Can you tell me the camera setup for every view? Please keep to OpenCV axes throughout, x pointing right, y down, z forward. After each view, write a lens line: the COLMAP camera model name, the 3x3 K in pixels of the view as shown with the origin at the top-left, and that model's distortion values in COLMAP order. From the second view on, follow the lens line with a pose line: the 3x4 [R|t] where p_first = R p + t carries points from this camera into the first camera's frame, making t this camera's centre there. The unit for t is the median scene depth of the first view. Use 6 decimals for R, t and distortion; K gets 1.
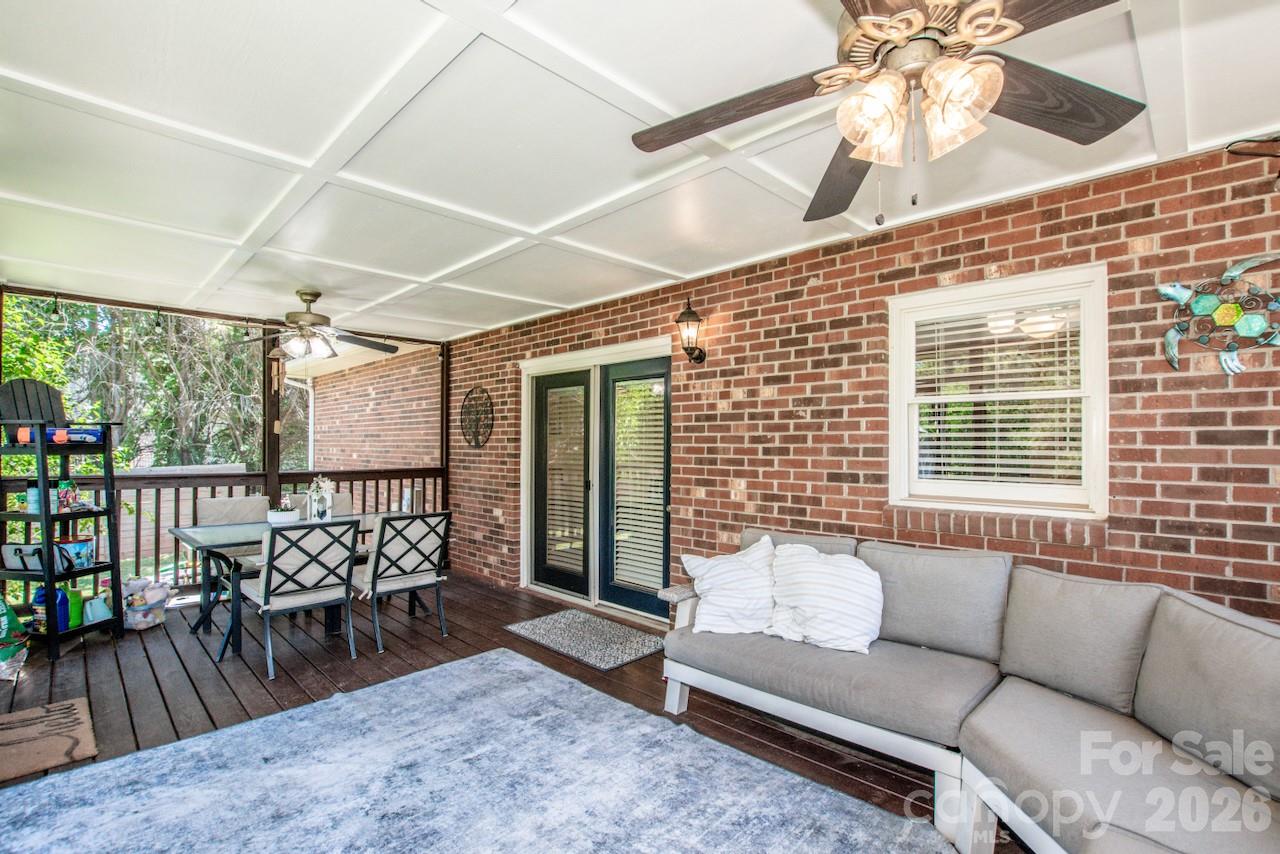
lens RADIAL K [[573.5, 0, 640.5], [0, 573.5, 426.1], [0, 0, 1]] dist [-0.040250, 0.007238]
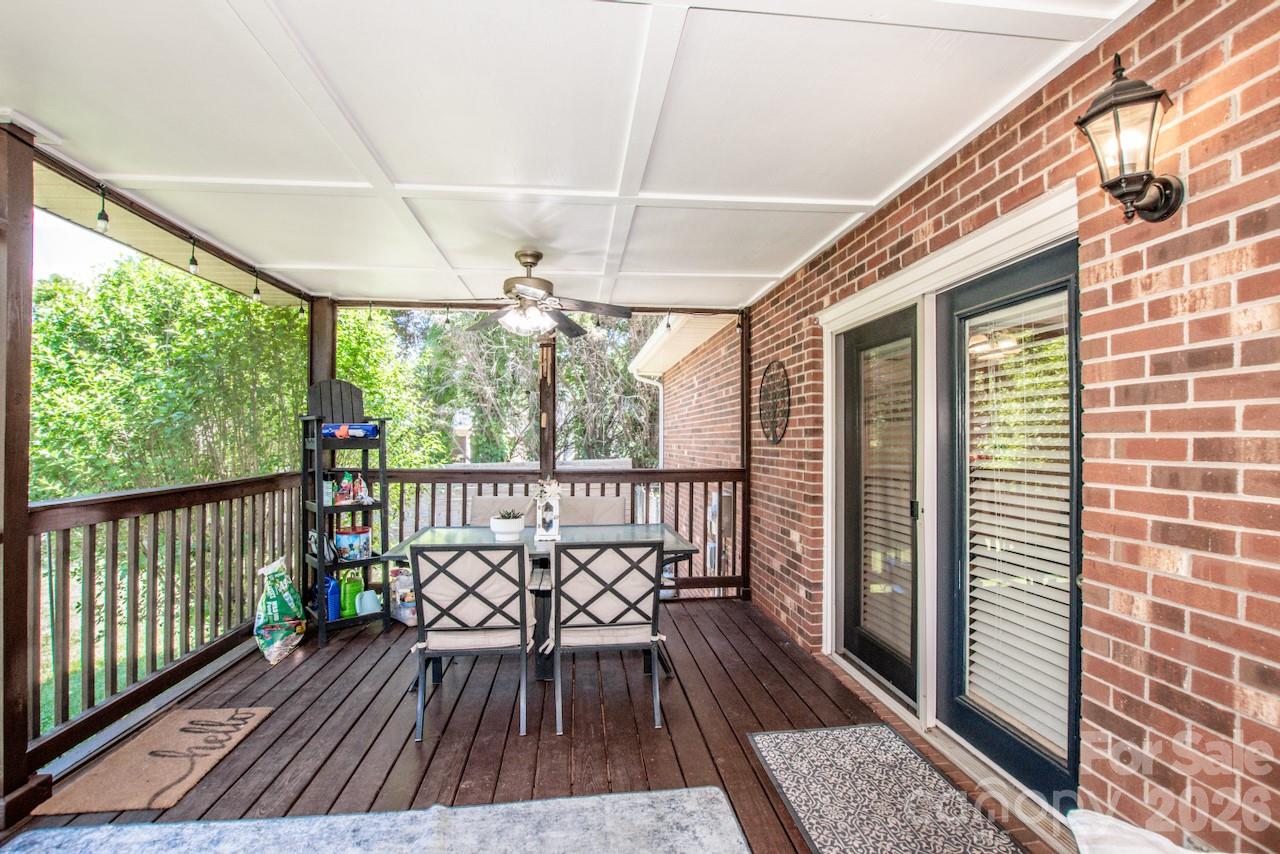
lens RADIAL K [[573.5, 0, 640.5], [0, 573.5, 426.1], [0, 0, 1]] dist [-0.040250, 0.007238]
pose [[0.778135, -0.016452, -0.627881, 0.052244], [0.019231, 0.999812, -0.002364, 0.017944], [0.627802, -0.010235, 0.778306, 0.417791]]
